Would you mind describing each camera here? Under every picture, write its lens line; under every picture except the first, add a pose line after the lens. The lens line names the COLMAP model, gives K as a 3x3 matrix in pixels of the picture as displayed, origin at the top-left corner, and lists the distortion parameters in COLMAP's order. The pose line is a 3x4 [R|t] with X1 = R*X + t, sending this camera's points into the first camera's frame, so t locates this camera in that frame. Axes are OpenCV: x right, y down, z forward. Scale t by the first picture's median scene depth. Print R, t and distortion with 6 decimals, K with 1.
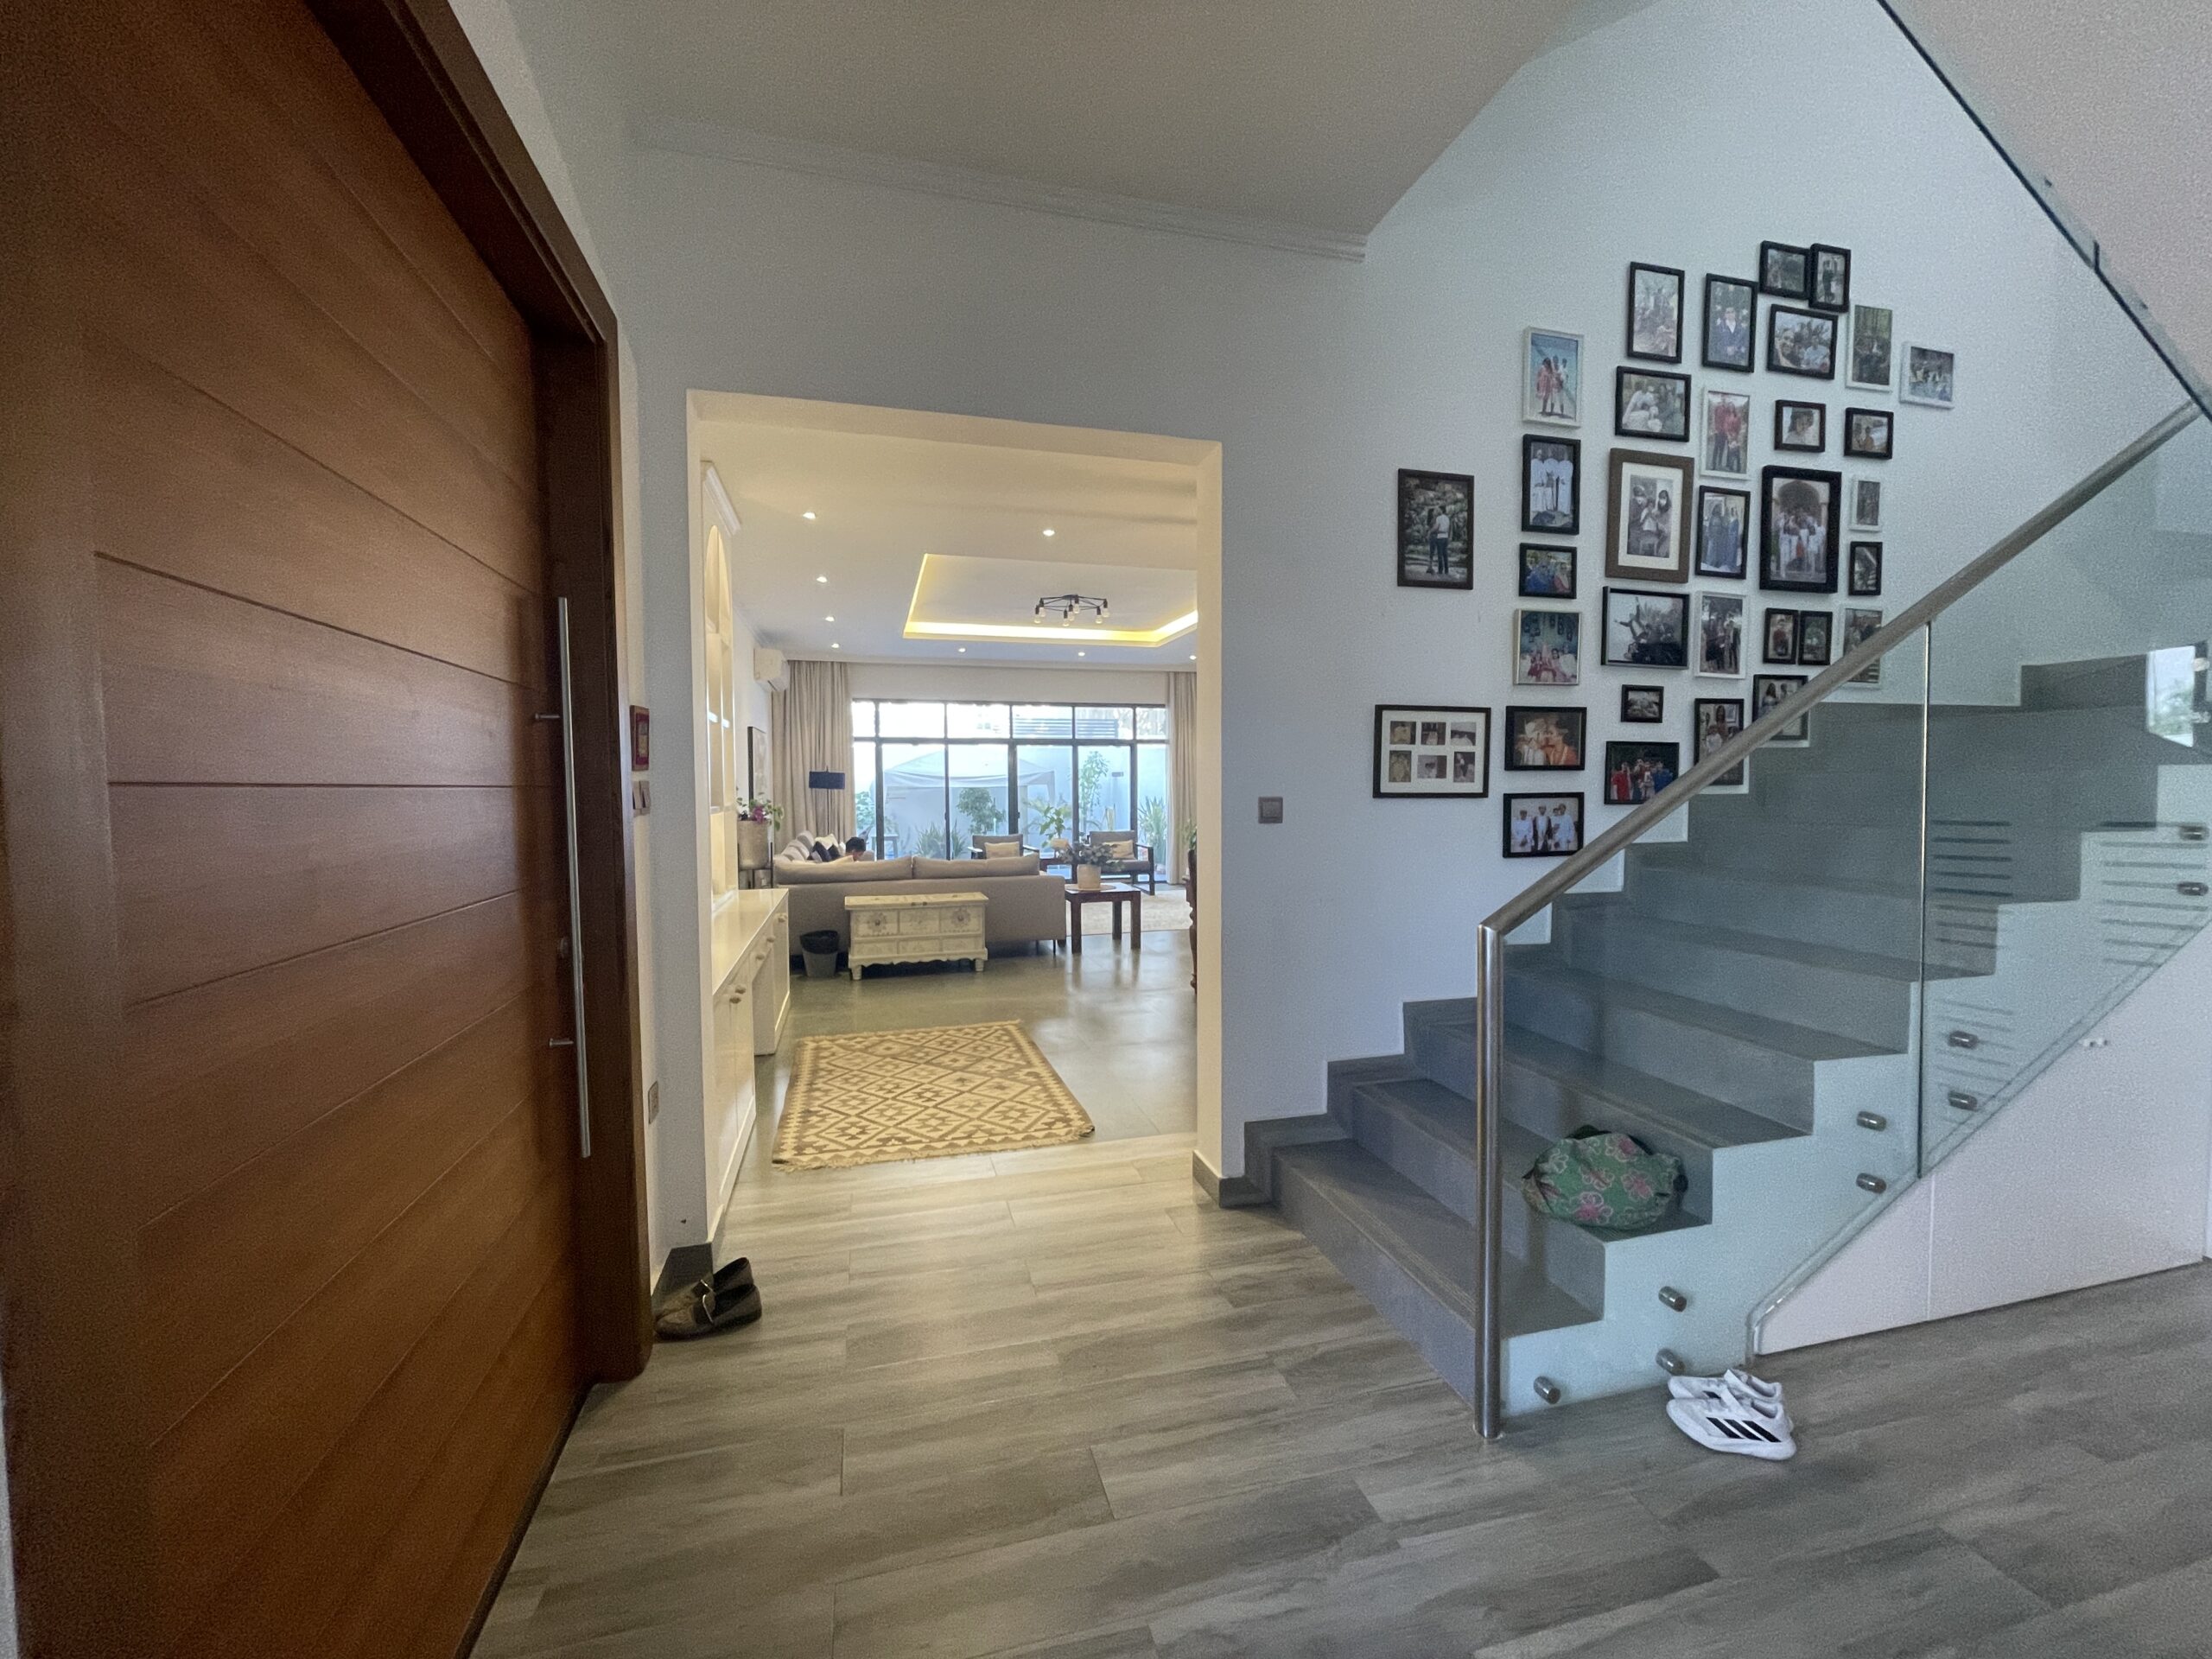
lens RADIAL K [[878.1, 0, 1129.8], [0, 878.1, 826.3], [0, 0, 1]] dist [0.000825, 0.000024]
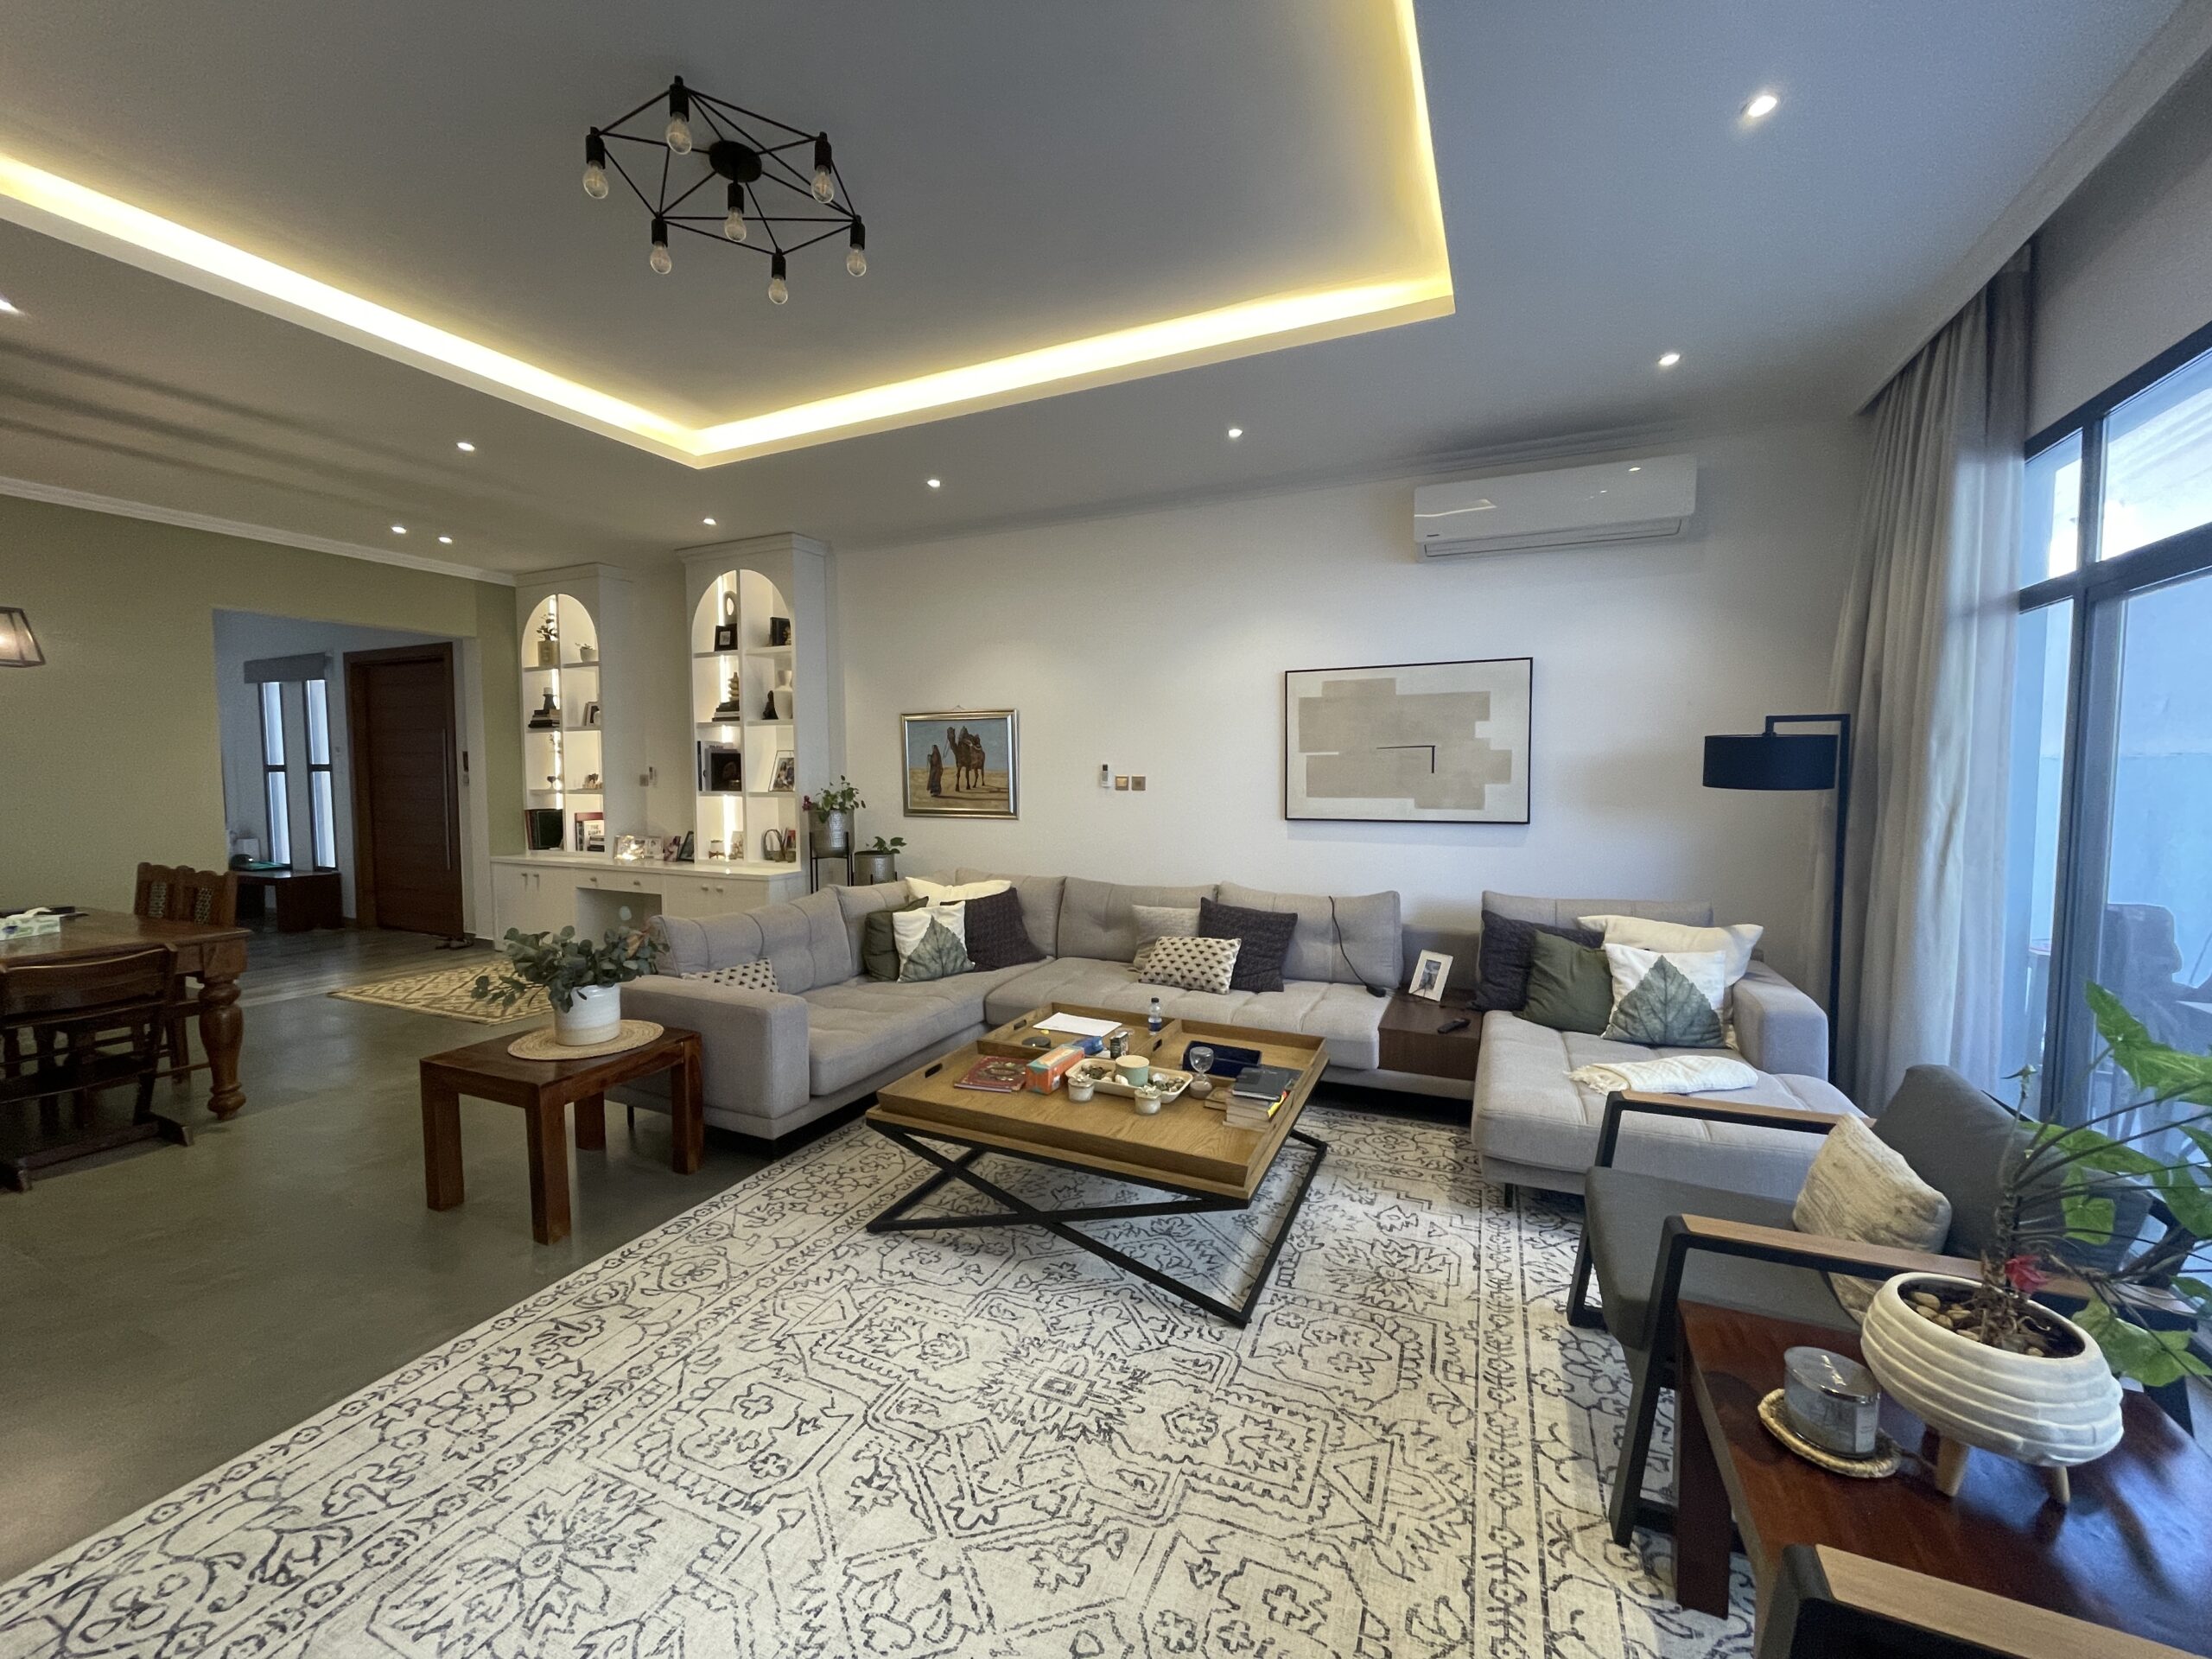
lens RADIAL K [[898.7, 0, 1110.7], [0, 898.7, 816.9], [0, 0, 1]] dist [-0.003033, -0.000055]
pose [[-0.664833, 0.044992, -0.745636, 0.085487], [-0.027992, 0.995983, 0.085057, -0.063779], [0.746468, 0.077420, -0.660903, 1.227904]]
